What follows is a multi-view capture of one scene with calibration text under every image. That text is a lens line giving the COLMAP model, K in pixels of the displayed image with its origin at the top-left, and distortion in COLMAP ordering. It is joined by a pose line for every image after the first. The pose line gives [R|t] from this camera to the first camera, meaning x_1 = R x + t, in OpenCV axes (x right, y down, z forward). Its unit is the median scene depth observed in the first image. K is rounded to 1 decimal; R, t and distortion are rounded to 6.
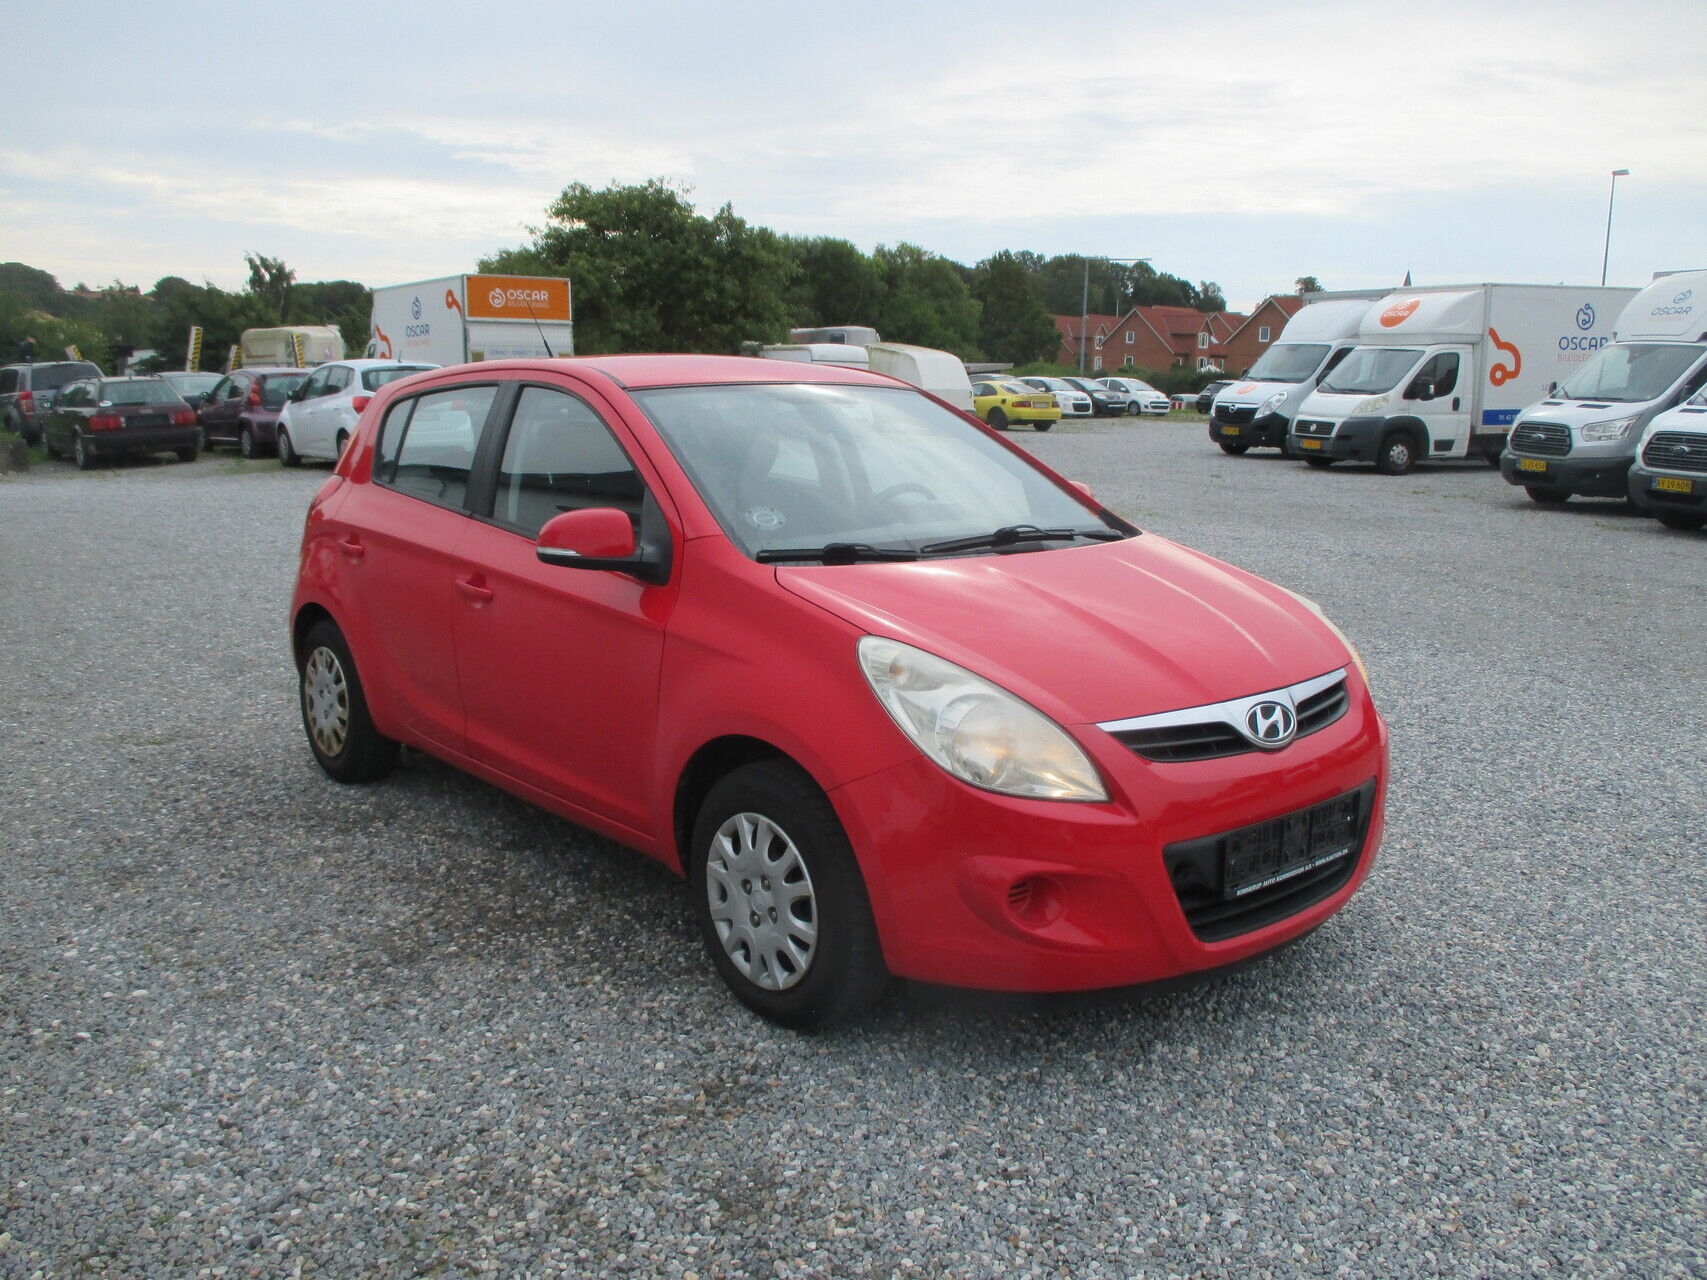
lens RADIAL K [[1443.6, 0, 859.5], [0, 1443.6, 643.2], [0, 0, 1]] dist [-0.029658, 0.013525]
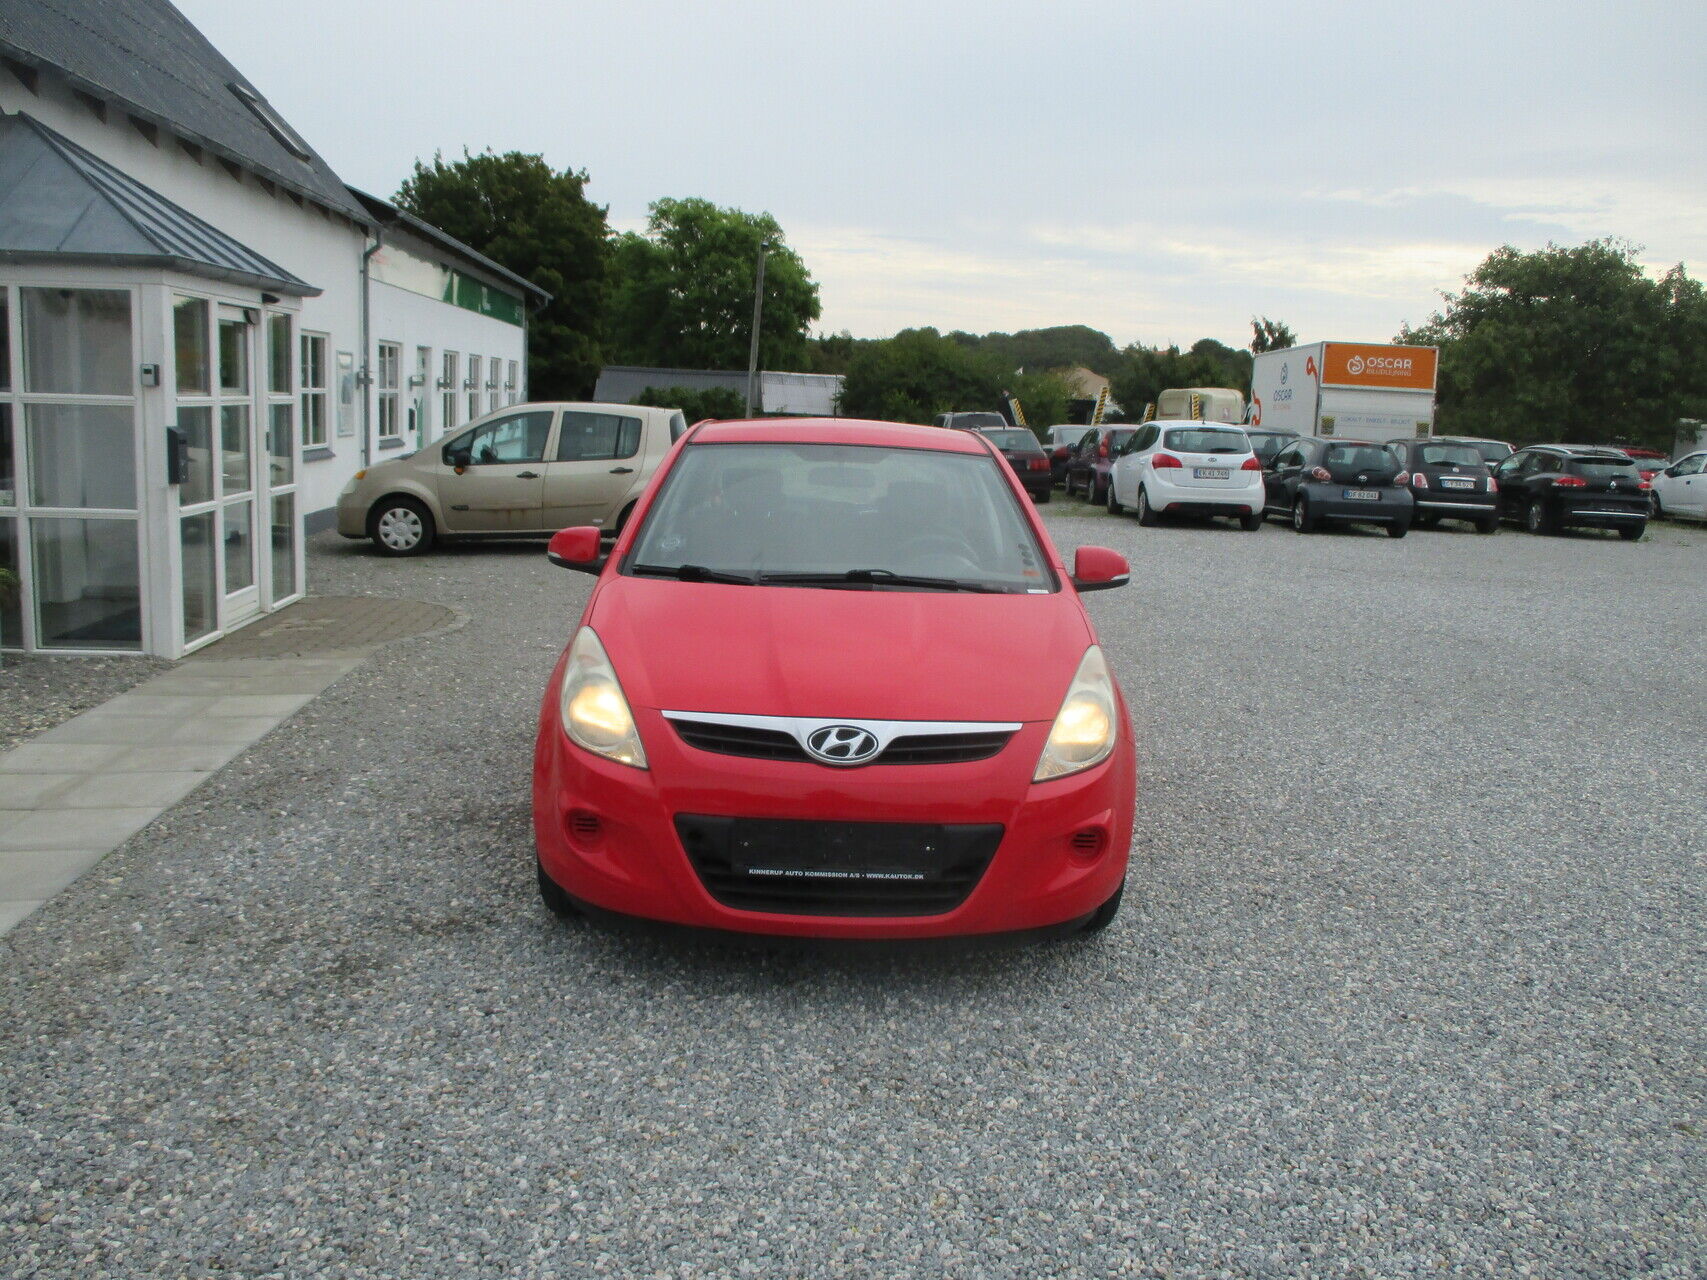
lens RADIAL K [[1443.6, 0, 855.3], [0, 1443.6, 646.7], [0, 0, 1]] dist [-0.029658, 0.013525]
pose [[0.793047, 0.127774, -0.595609, 0.065696], [-0.151570, 0.988394, 0.010223, -0.002447], [0.590003, 0.082169, 0.803209, 0.004232]]
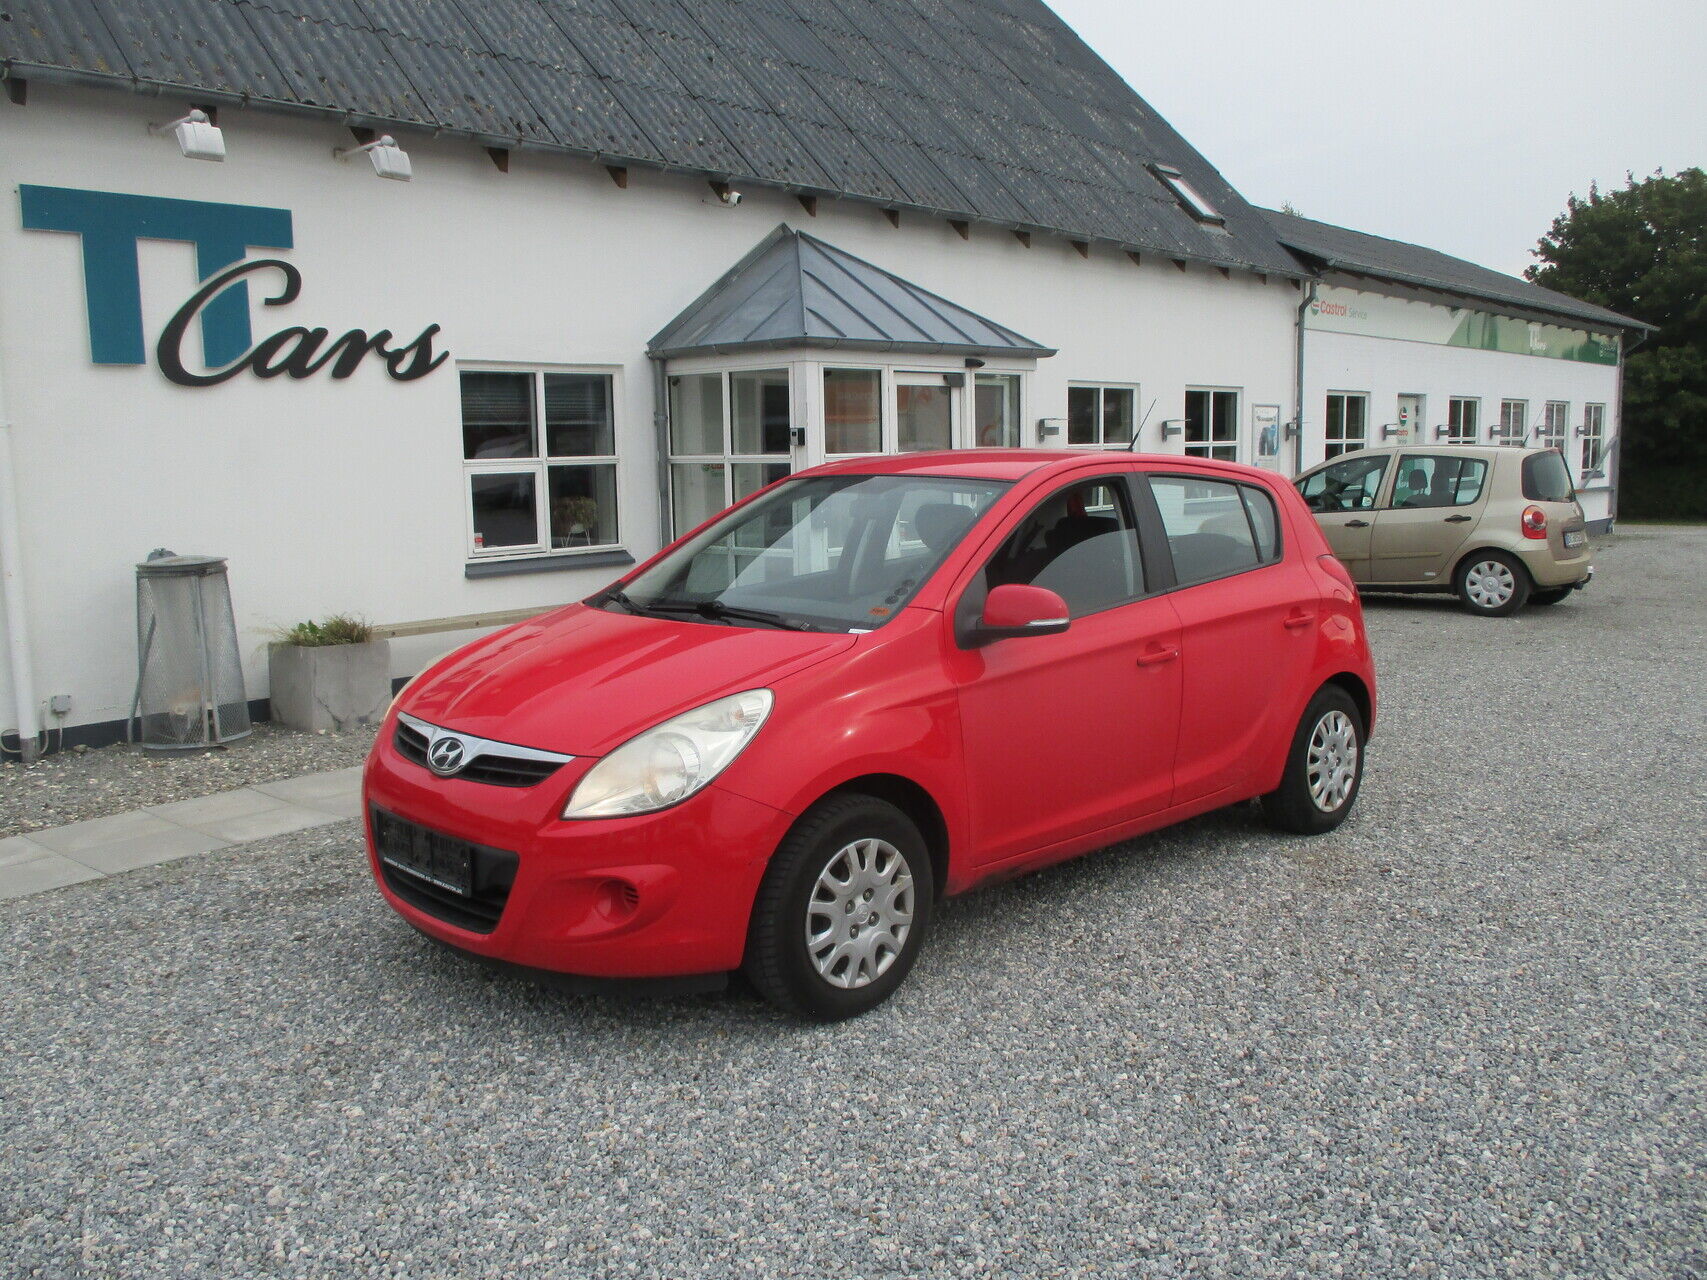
lens RADIAL K [[1443.6, 0, 851.0], [0, 1443.6, 645.6], [0, 0, 1]] dist [-0.029658, 0.013525]
pose [[0.096513, 0.134415, -0.986214, 0.102416], [-0.181899, 0.976535, 0.115294, -0.016262], [0.978569, 0.168264, 0.118698, 0.079109]]
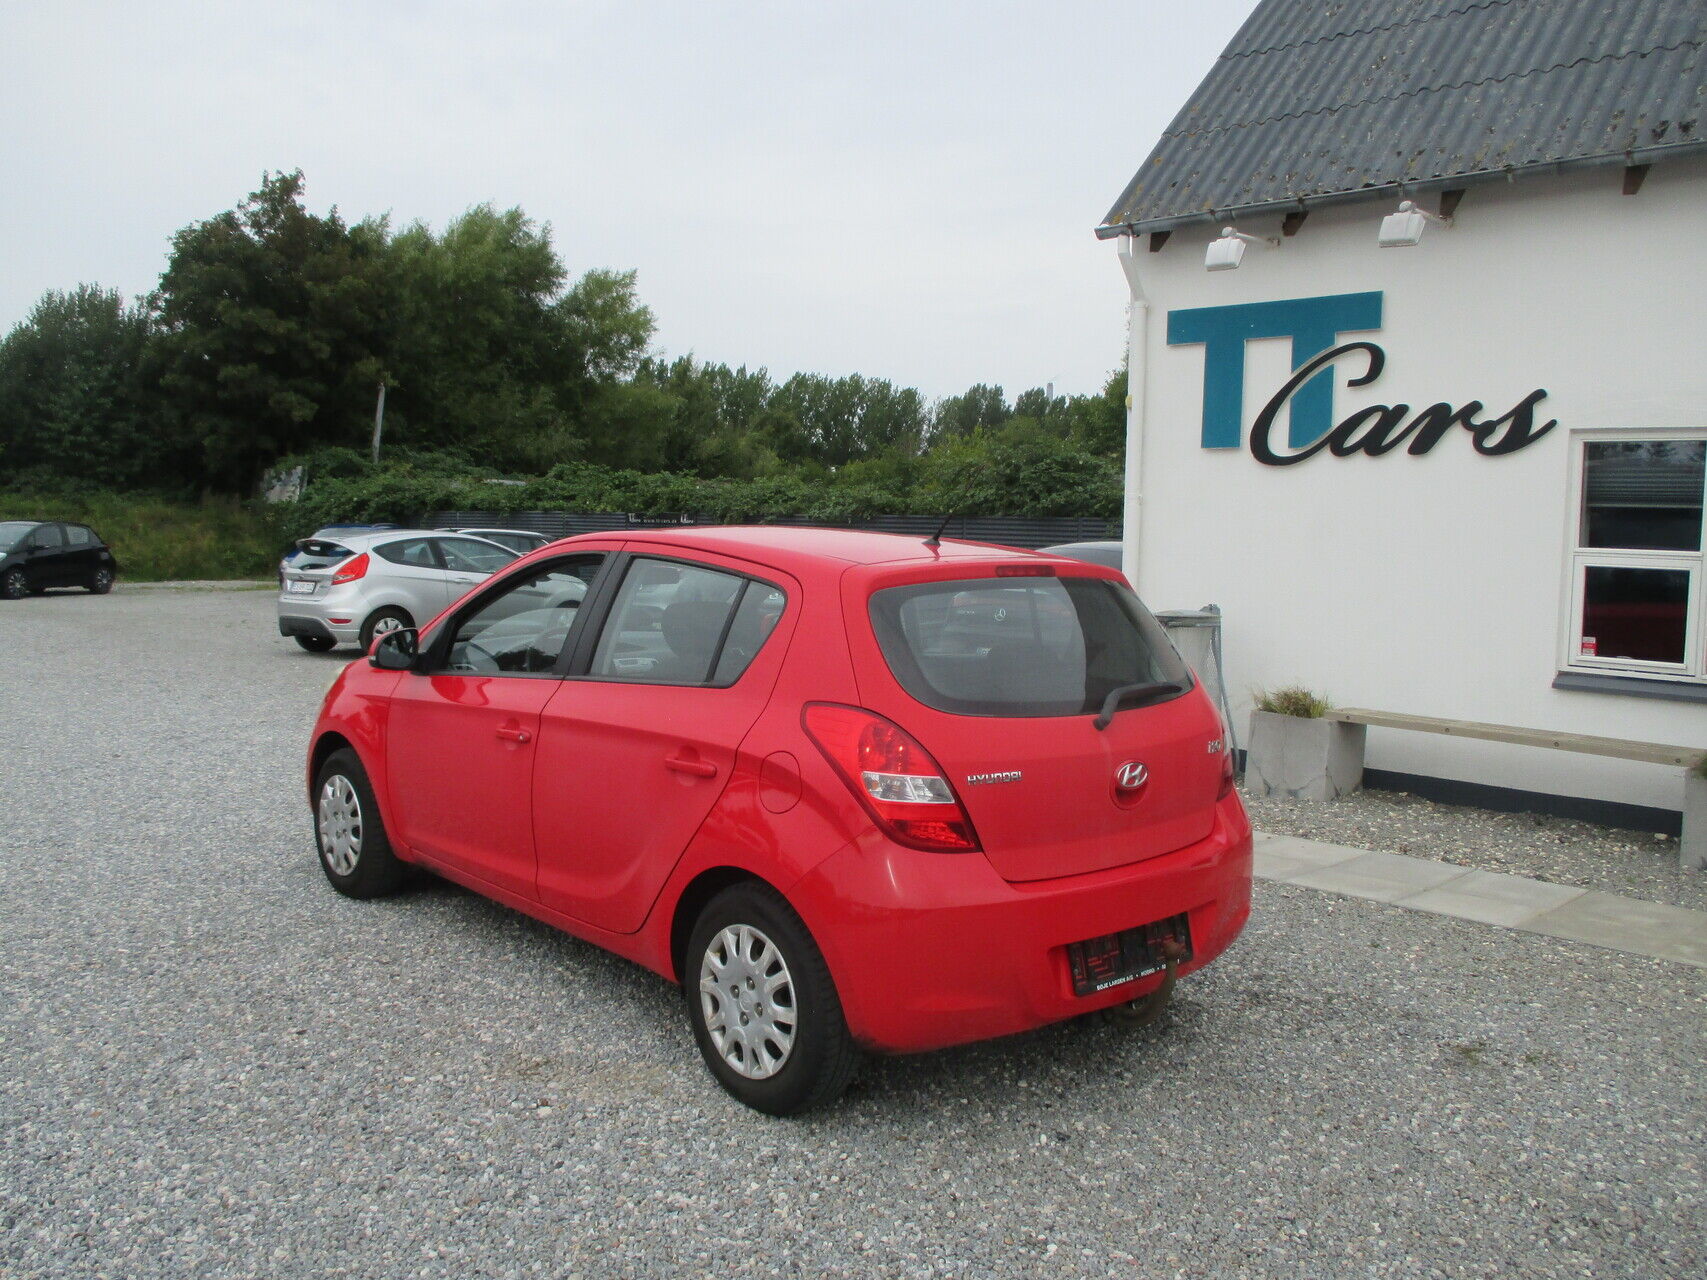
lens RADIAL K [[1443.6, 0, 843.1], [0, 1443.6, 642.9], [0, 0, 1]] dist [-0.029658, 0.013525]
pose [[-0.996000, -0.019528, -0.087196, -0.008778], [-0.043961, 0.956651, 0.287899, -0.043407], [0.077794, 0.290580, -0.953683, 0.206902]]
